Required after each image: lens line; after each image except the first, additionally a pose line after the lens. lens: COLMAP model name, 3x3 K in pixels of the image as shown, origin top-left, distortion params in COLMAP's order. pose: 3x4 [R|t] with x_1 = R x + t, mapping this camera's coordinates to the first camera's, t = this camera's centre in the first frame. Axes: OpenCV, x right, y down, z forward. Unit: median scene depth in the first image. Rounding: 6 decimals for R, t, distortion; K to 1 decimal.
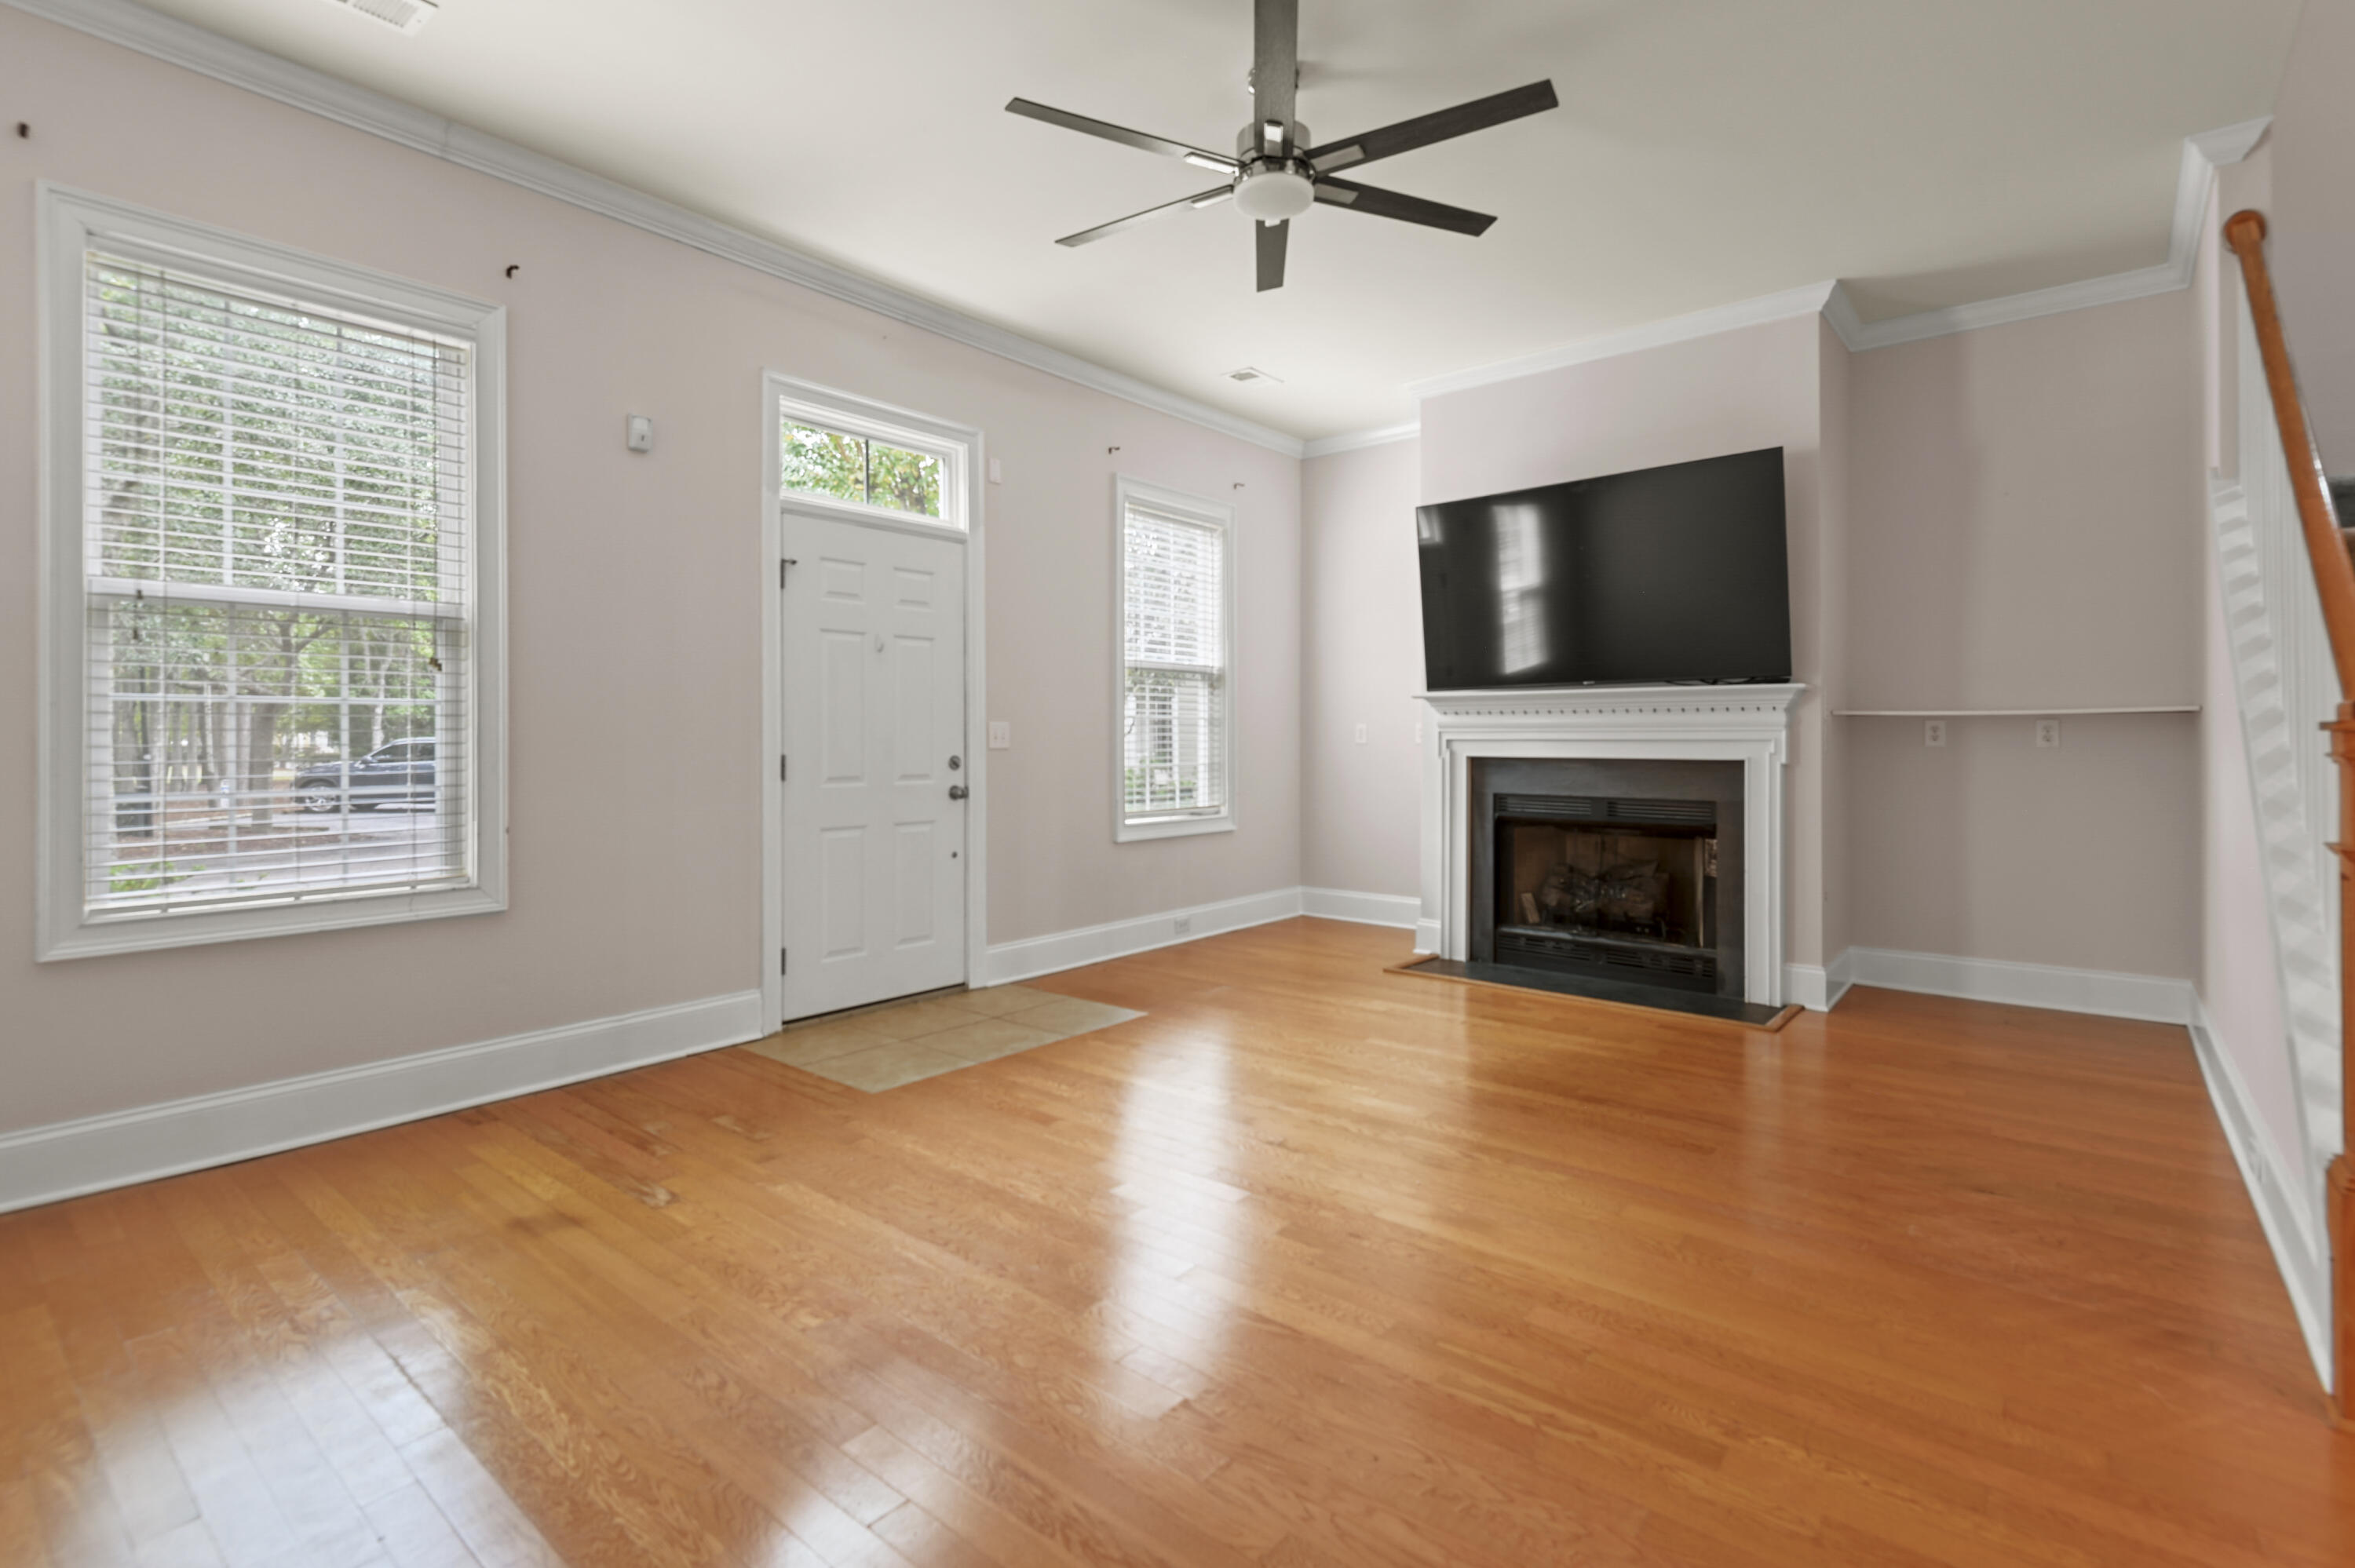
lens RADIAL K [[1090.2, 0, 1131.3], [0, 1090.2, 732.9], [0, 0, 1]] dist [0.015181, 0.000108]
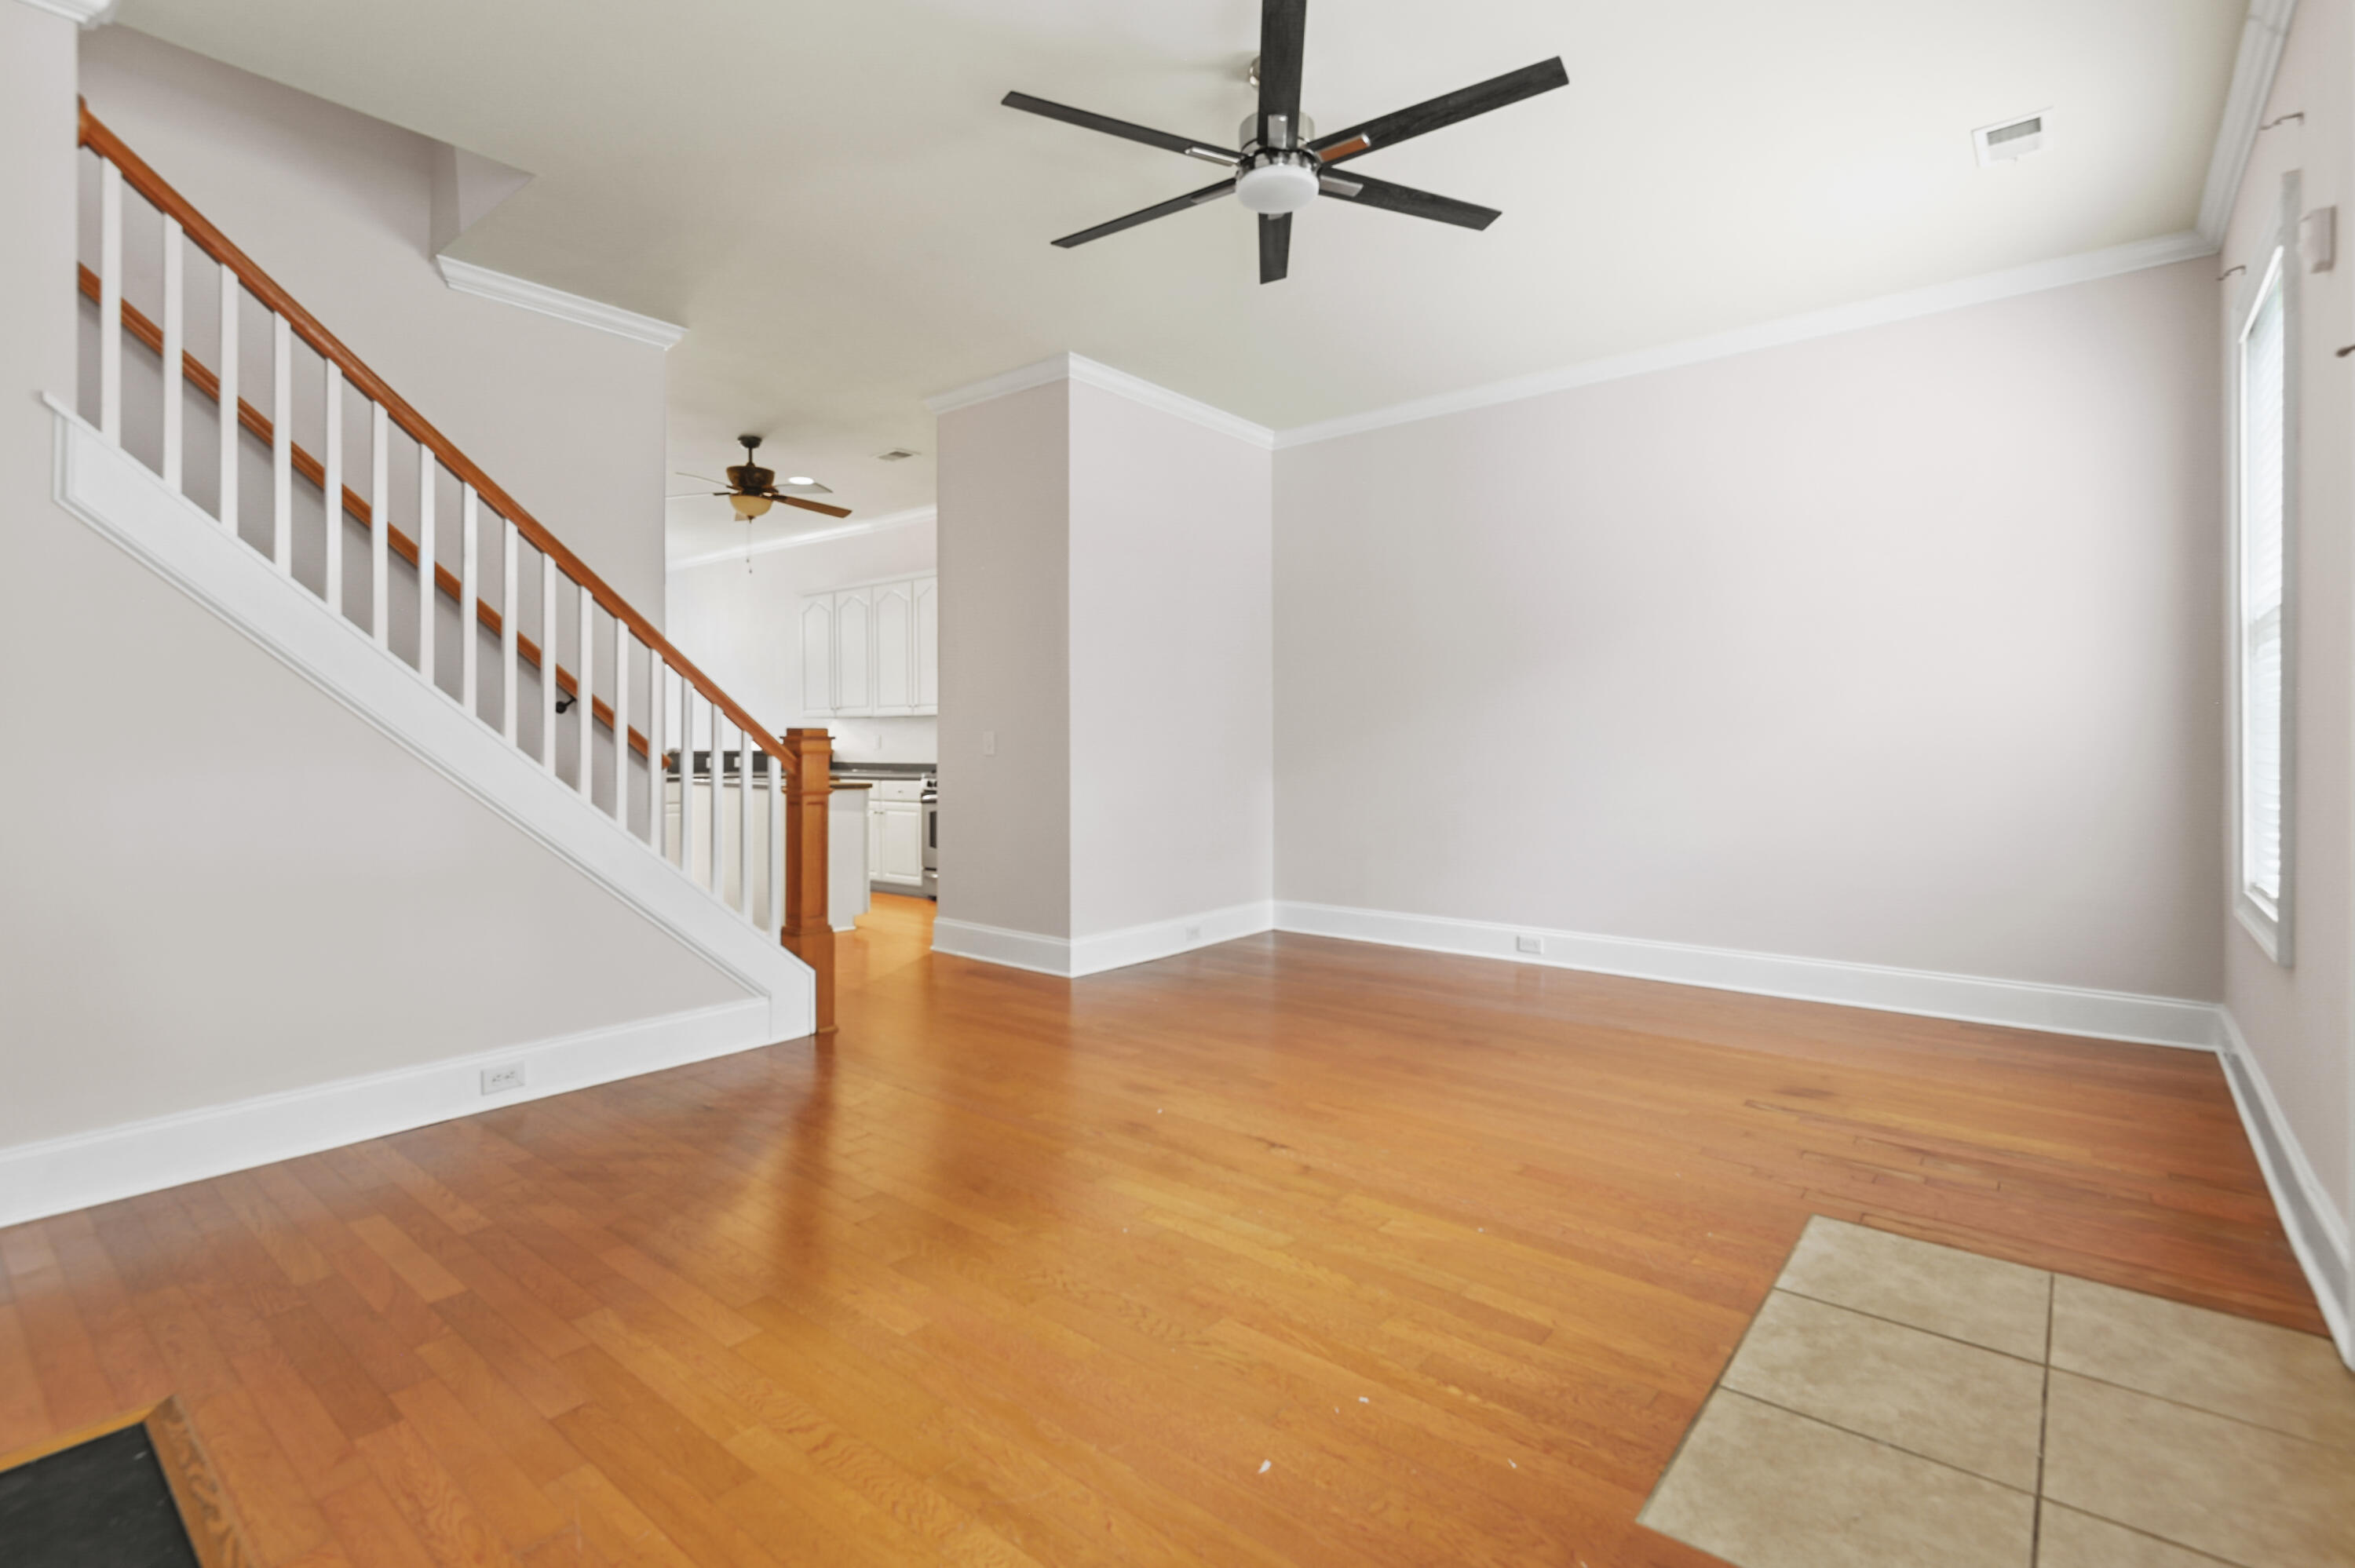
lens RADIAL K [[1090.2, 0, 1131.3], [0, 1090.2, 732.9], [0, 0, 1]] dist [0.015181, 0.000108]
pose [[-0.999997, 0.001636, 0.001622, 0.251357], [0.001614, 0.999911, -0.013211, 0.007727], [-0.001643, -0.013208, -0.999911, 1.908984]]
